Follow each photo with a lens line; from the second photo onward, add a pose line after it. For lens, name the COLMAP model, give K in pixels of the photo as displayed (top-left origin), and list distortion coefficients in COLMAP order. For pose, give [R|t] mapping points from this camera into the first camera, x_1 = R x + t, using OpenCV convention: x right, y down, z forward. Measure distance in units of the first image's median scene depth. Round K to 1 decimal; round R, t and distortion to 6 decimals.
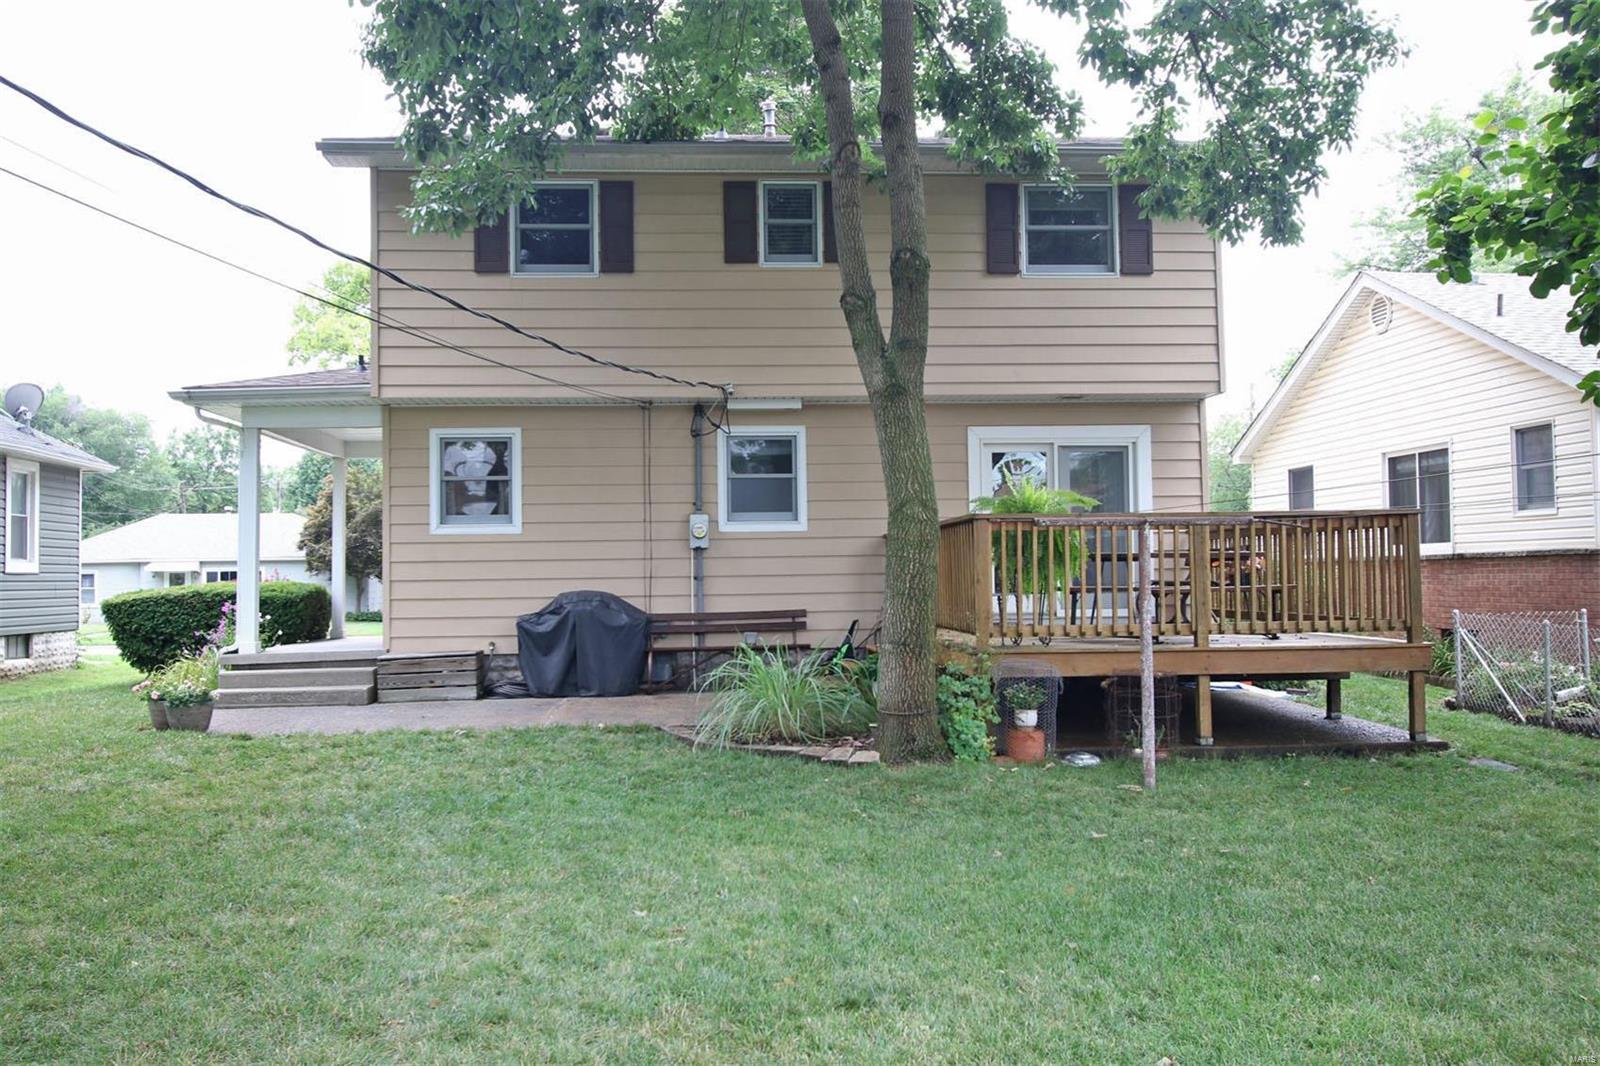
lens RADIAL K [[1411.7, 0, 809.7], [0, 1411.7, 528.1], [0, 0, 1]] dist [-0.009422, -0.005534]
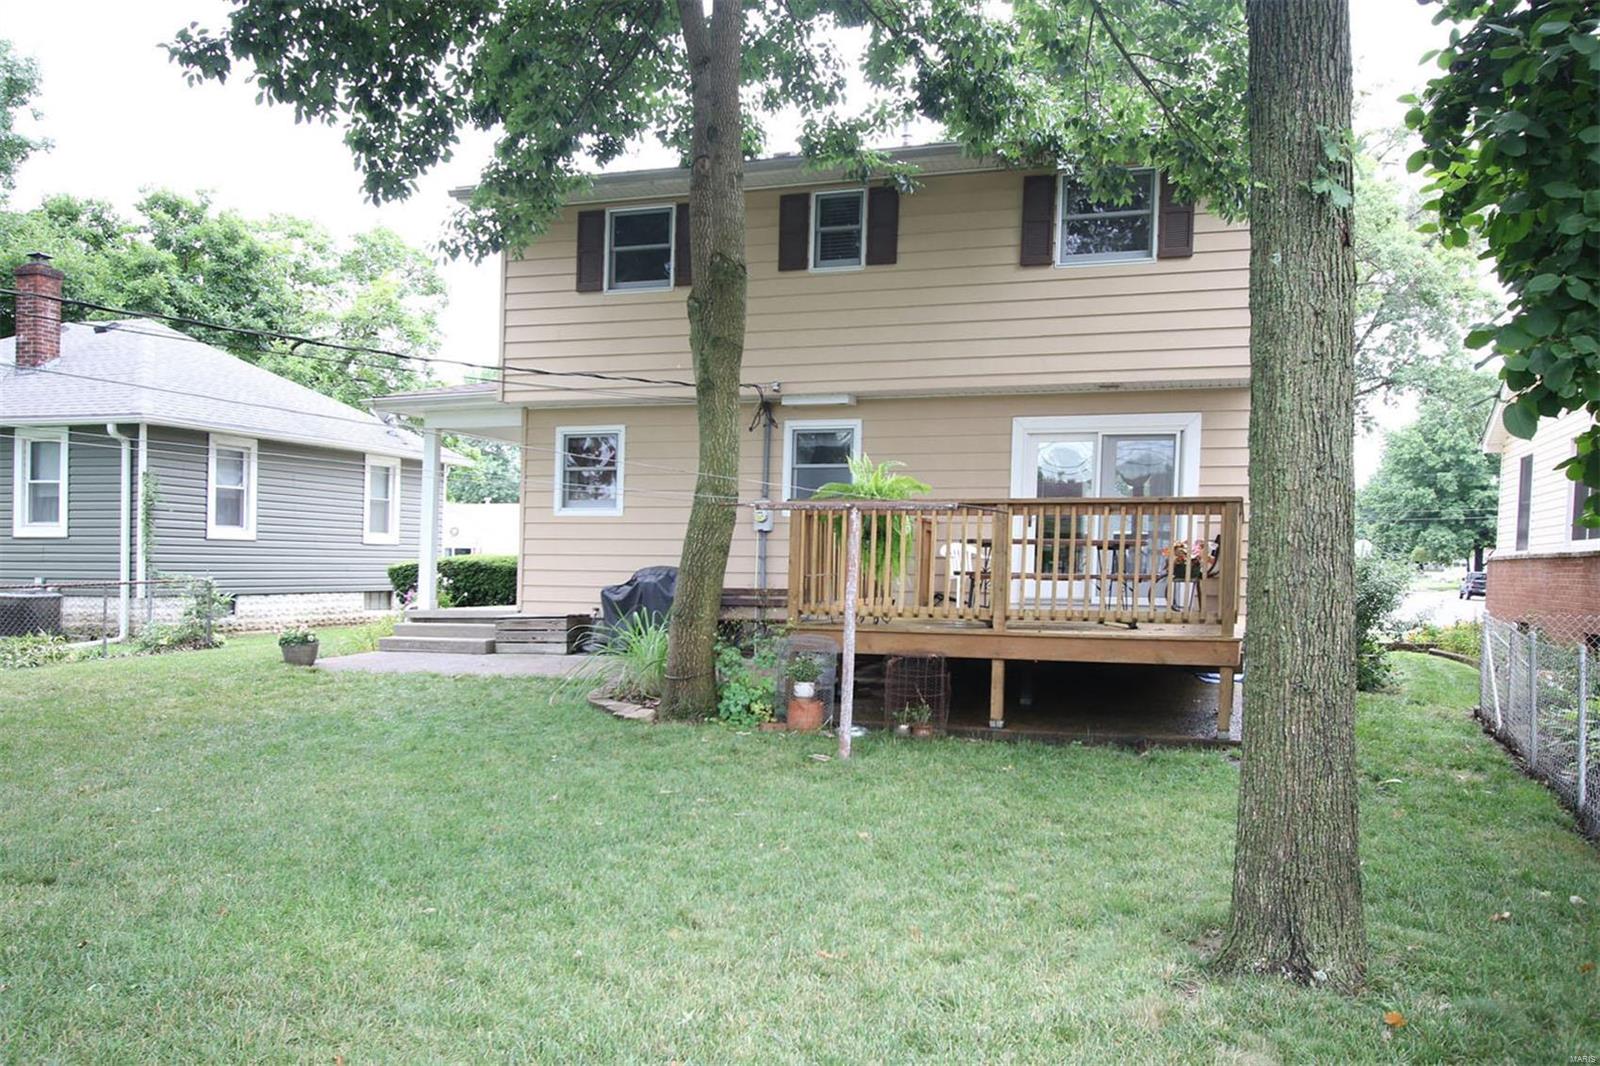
lens RADIAL K [[1338.6, 0, 783.4], [0, 1338.6, 592.5], [0, 0, 1]] dist [-0.001127, 0.005390]
pose [[0.925098, 0.032627, -0.378323, 0.338649], [-0.009534, 0.997983, 0.062756, -0.003524], [0.379608, -0.054449, 0.923544, 0.024661]]
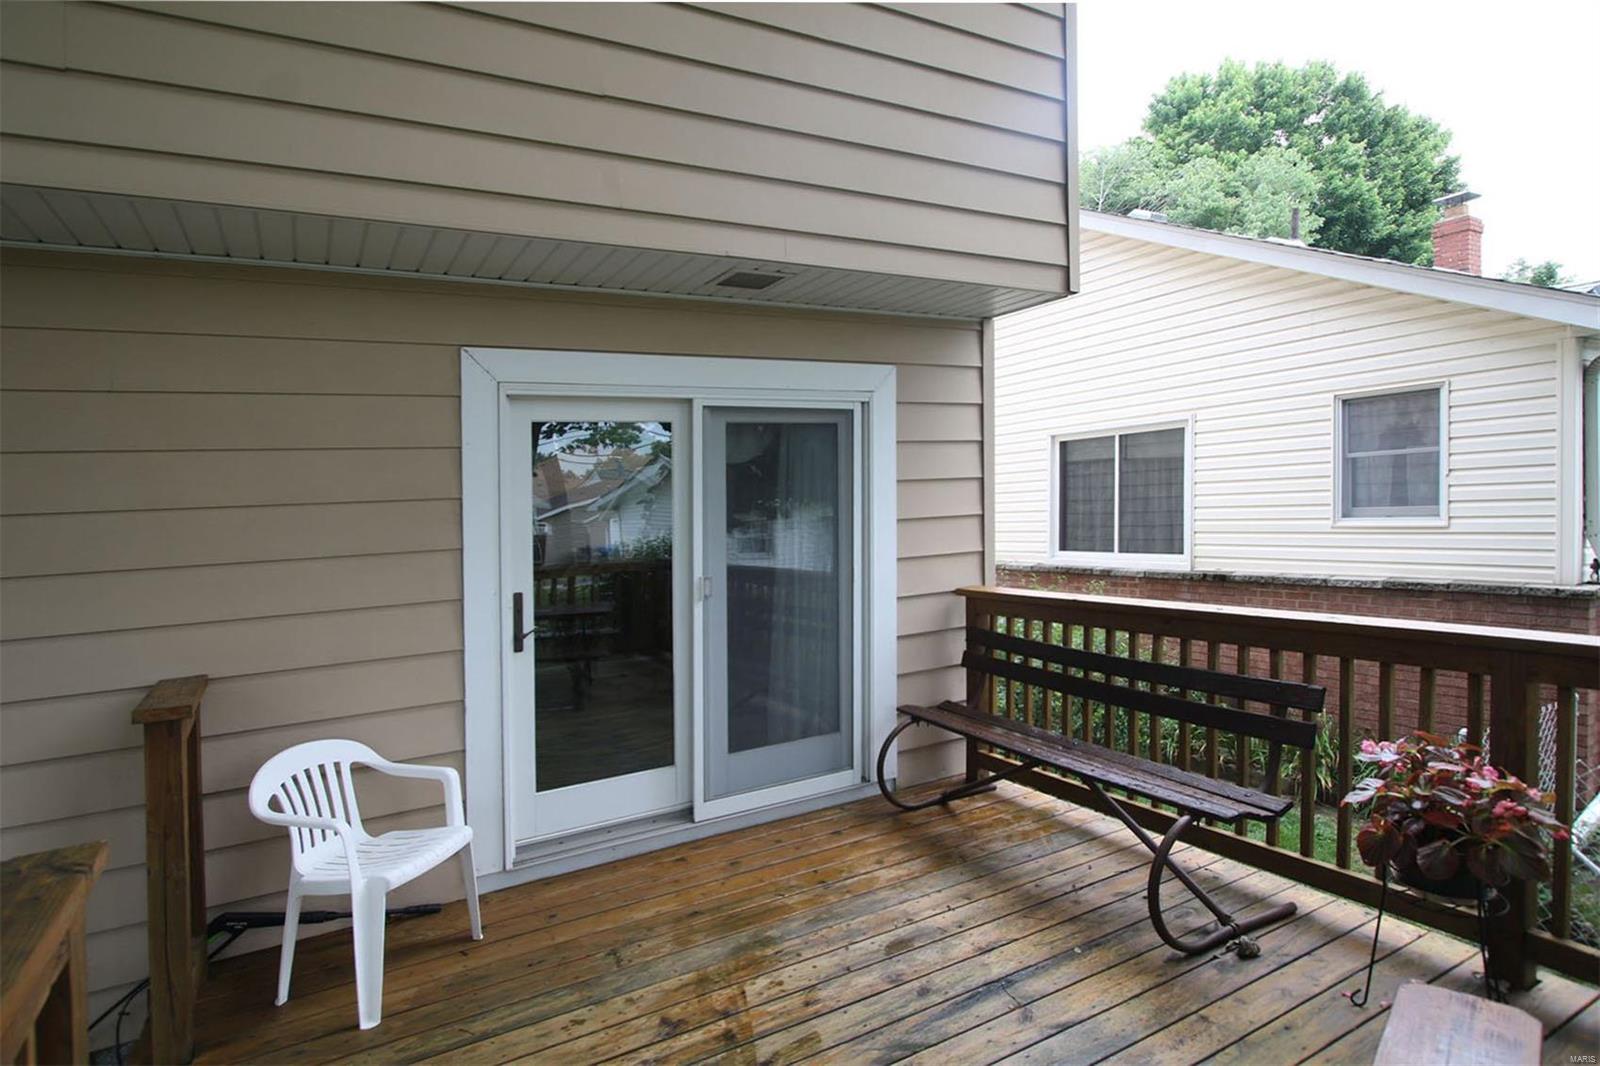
lens RADIAL K [[841.3, 0, 803.1], [0, 841.3, 538.6], [0, 0, 1]] dist [0.001636, 0.000791]
pose [[0.907361, -0.041643, 0.418285, 0.096457], [0.015170, 0.997677, 0.066417, -0.035900], [-0.420079, -0.053918, 0.905884, 0.782472]]
